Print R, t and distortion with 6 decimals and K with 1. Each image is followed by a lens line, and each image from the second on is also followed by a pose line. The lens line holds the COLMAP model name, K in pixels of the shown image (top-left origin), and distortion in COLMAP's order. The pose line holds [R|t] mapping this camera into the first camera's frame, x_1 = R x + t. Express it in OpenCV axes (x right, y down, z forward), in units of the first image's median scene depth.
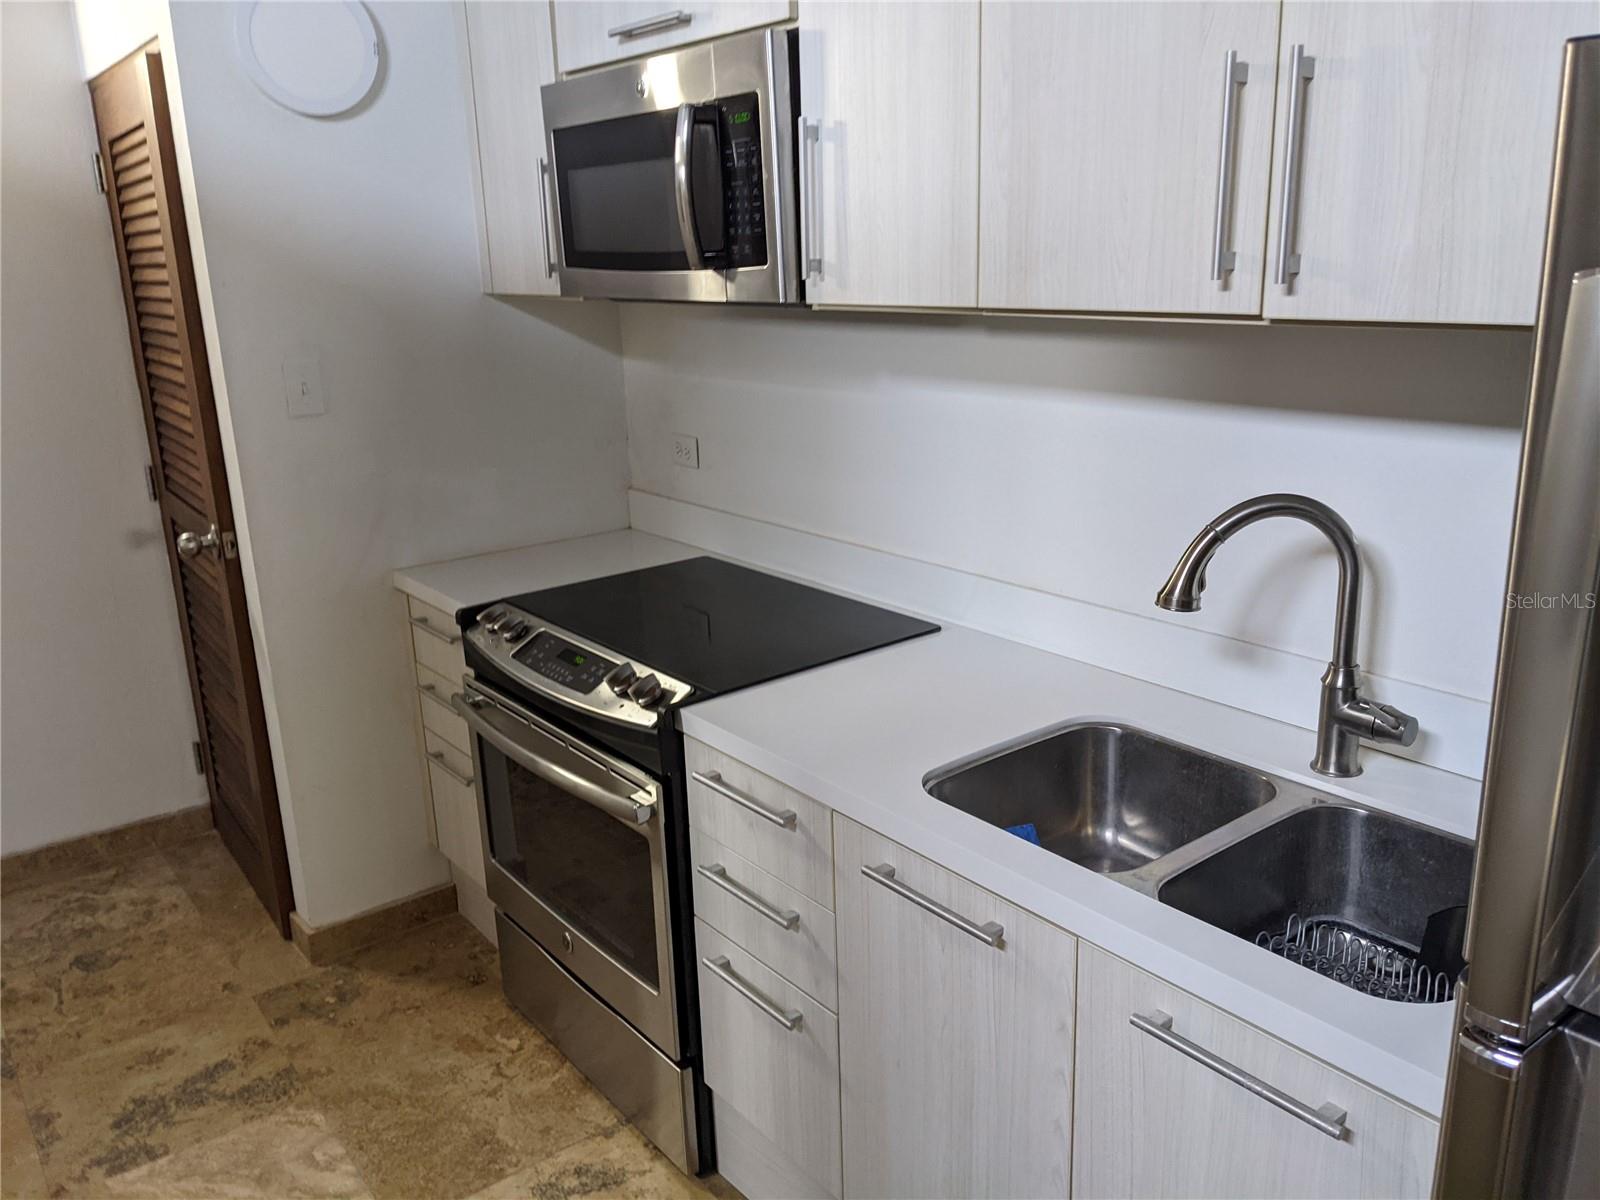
lens RADIAL K [[1253.6, 0, 808.0], [0, 1253.6, 593.7], [0, 0, 1]] dist [0.077244, -0.124264]
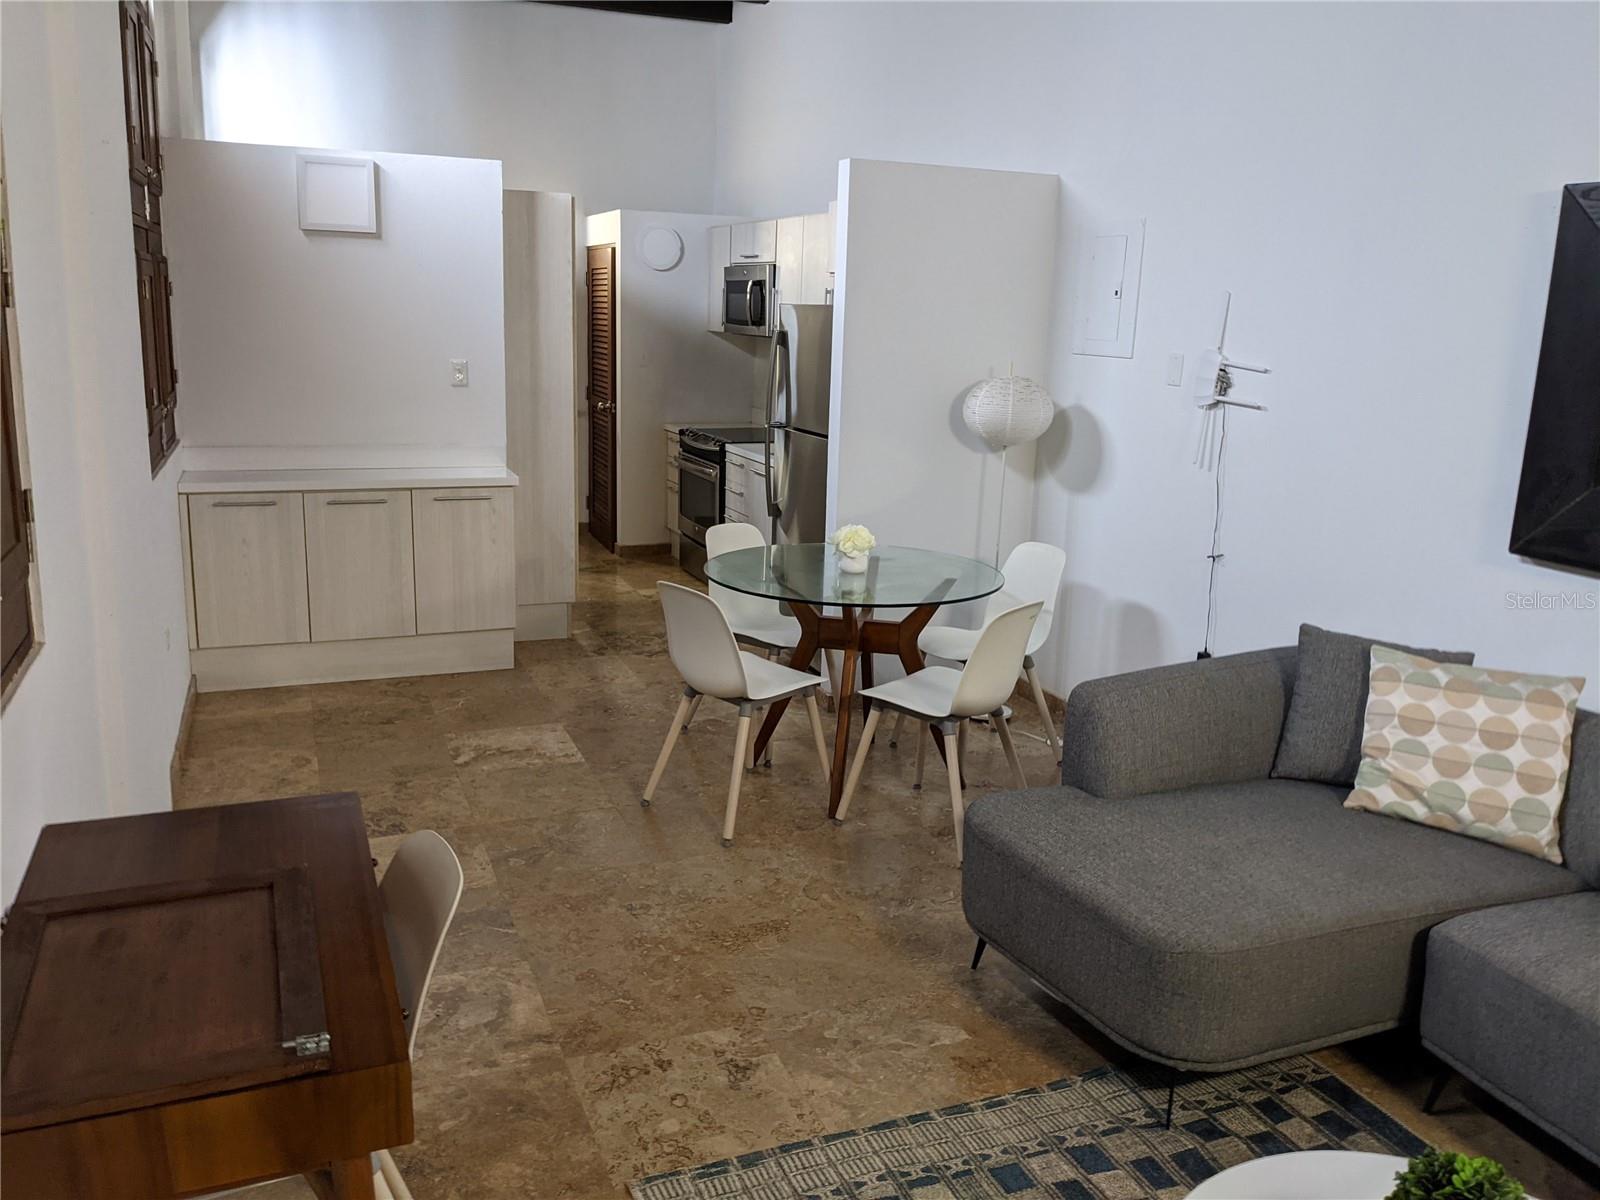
lens RADIAL K [[1253.6, 0, 808.0], [0, 1253.6, 593.7], [0, 0, 1]] dist [0.077244, -0.124264]
pose [[0.961846, 0.118954, -0.246380, 0.804425], [-0.132898, 0.990294, -0.040702, 0.477858], [0.239147, 0.071893, 0.968318, -1.815905]]
